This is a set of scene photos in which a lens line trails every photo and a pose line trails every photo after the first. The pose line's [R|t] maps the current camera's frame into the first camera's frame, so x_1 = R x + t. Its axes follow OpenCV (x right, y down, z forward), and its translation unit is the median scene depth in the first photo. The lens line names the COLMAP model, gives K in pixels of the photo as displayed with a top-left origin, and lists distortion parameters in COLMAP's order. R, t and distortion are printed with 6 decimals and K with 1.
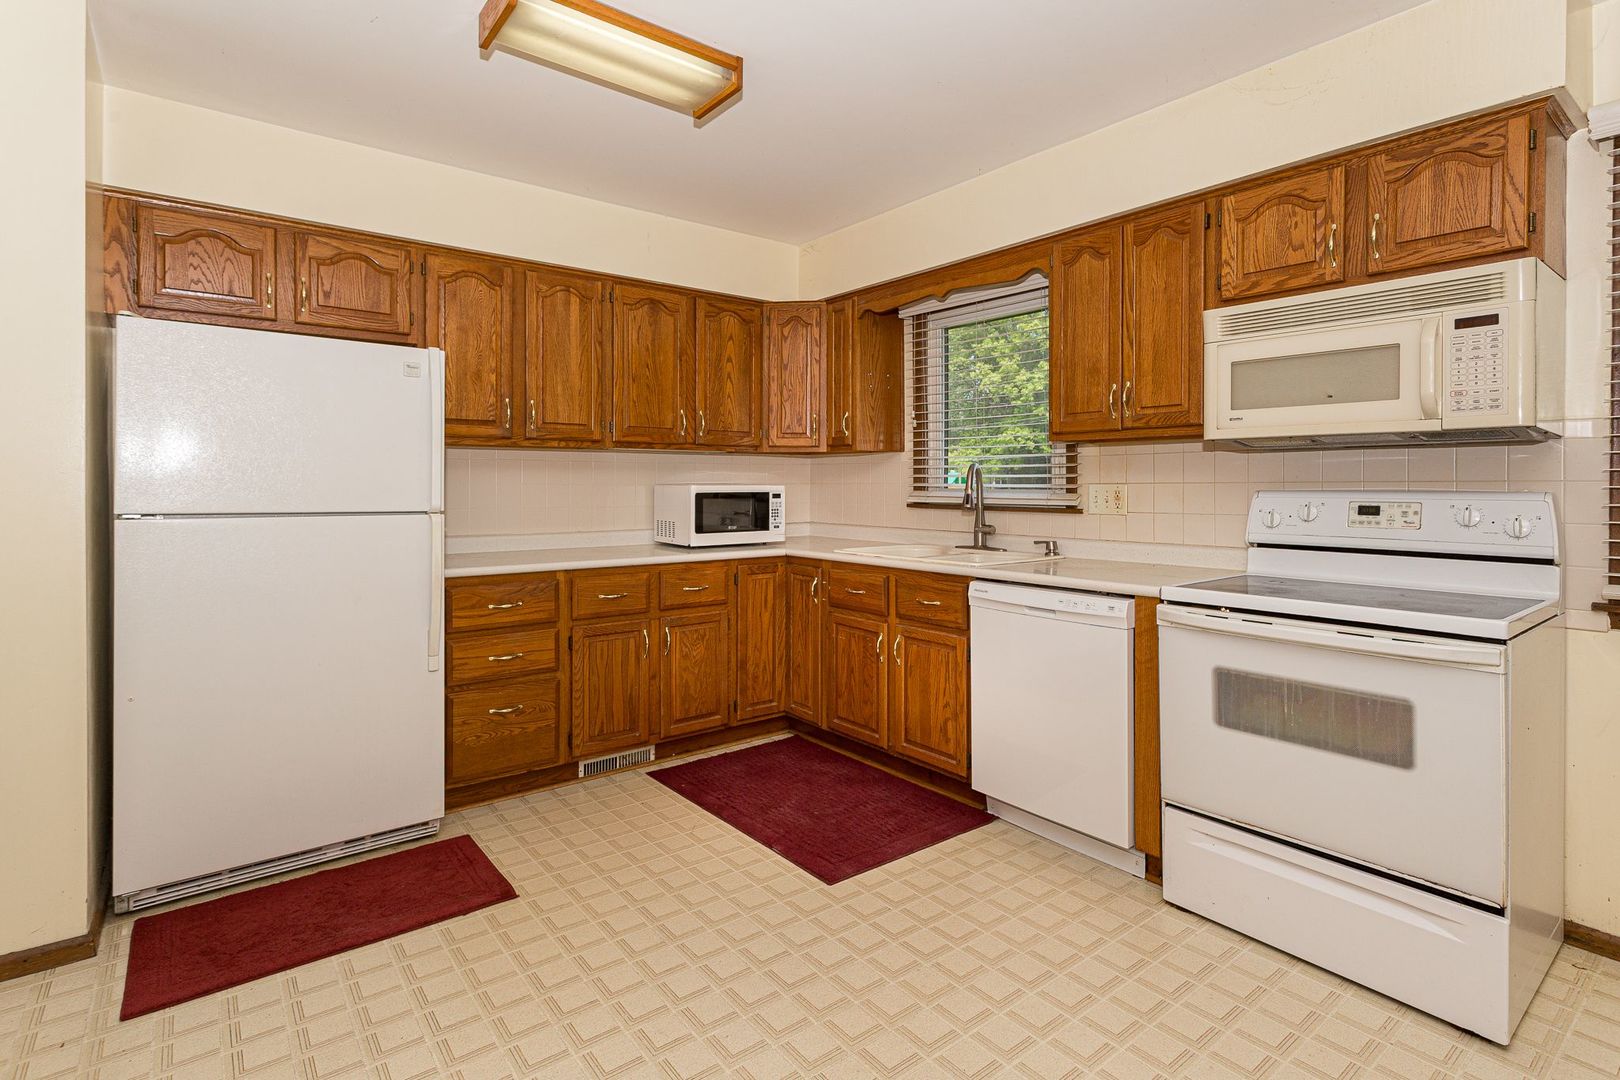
lens RADIAL K [[792.4, 0, 811.9], [0, 792.4, 483.0], [0, 0, 1]] dist [0.000601, 0.000473]
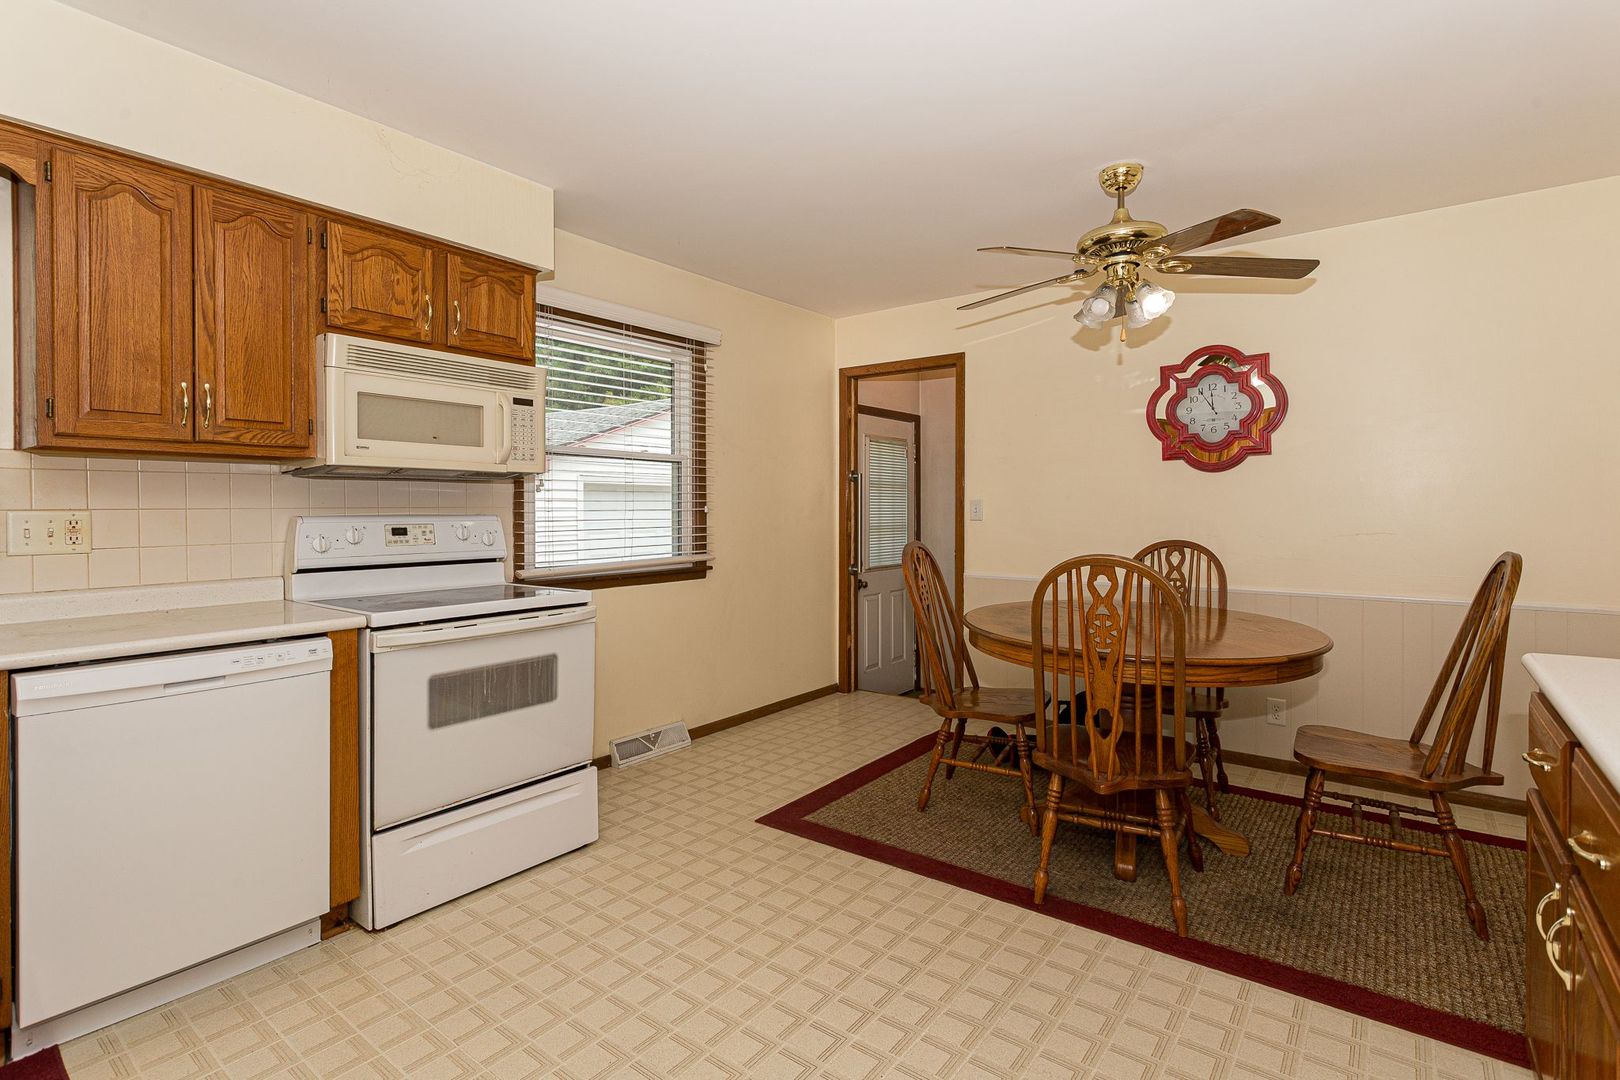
lens RADIAL K [[781.6, 0, 810.0], [0, 781.6, 511.7], [0, 0, 1]] dist [0.001547, 0.000405]
pose [[-0.252226, -0.005011, 0.967655, -0.484581], [0.000565, 0.999986, 0.005326, -0.001234], [-0.967668, 0.001890, -0.252219, 0.552340]]
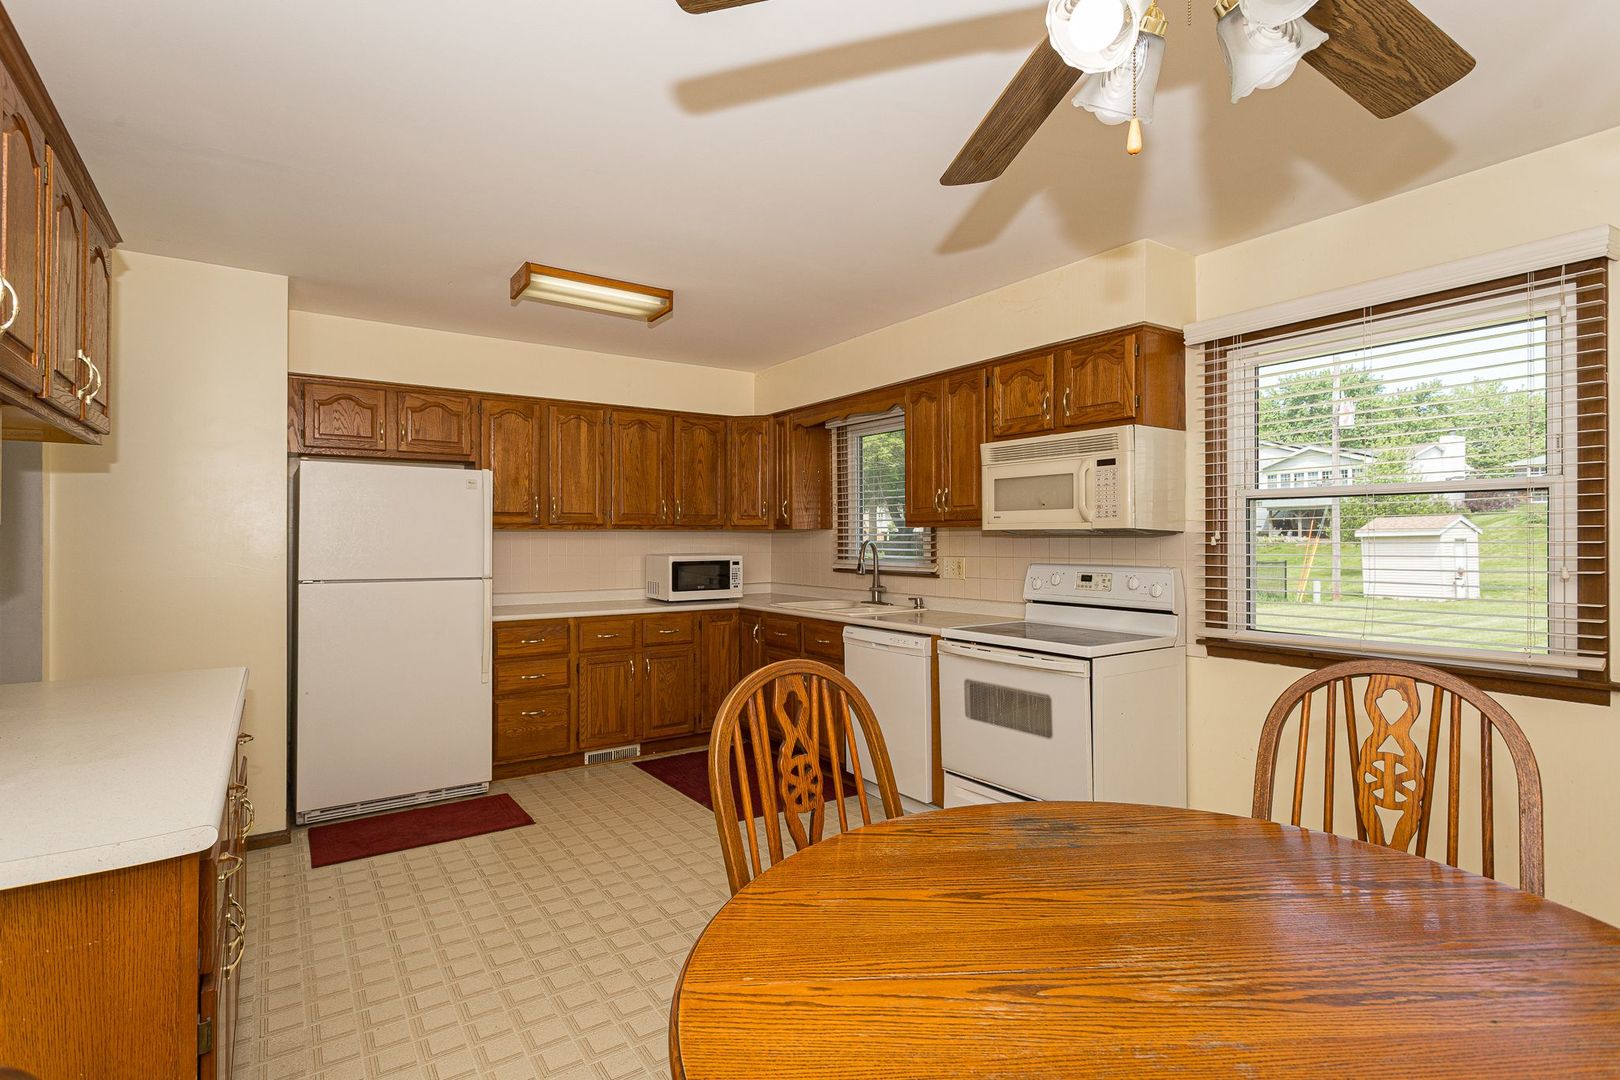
lens RADIAL K [[799.0, 0, 790.4], [0, 799.0, 526.0], [0, 0, 1]] dist [0.000746, 0.000087]
pose [[0.995769, -0.005555, -0.091724, 0.227565], [0.004251, 0.999887, -0.014401, -0.035368], [0.091794, 0.013950, 0.995680, -0.436334]]
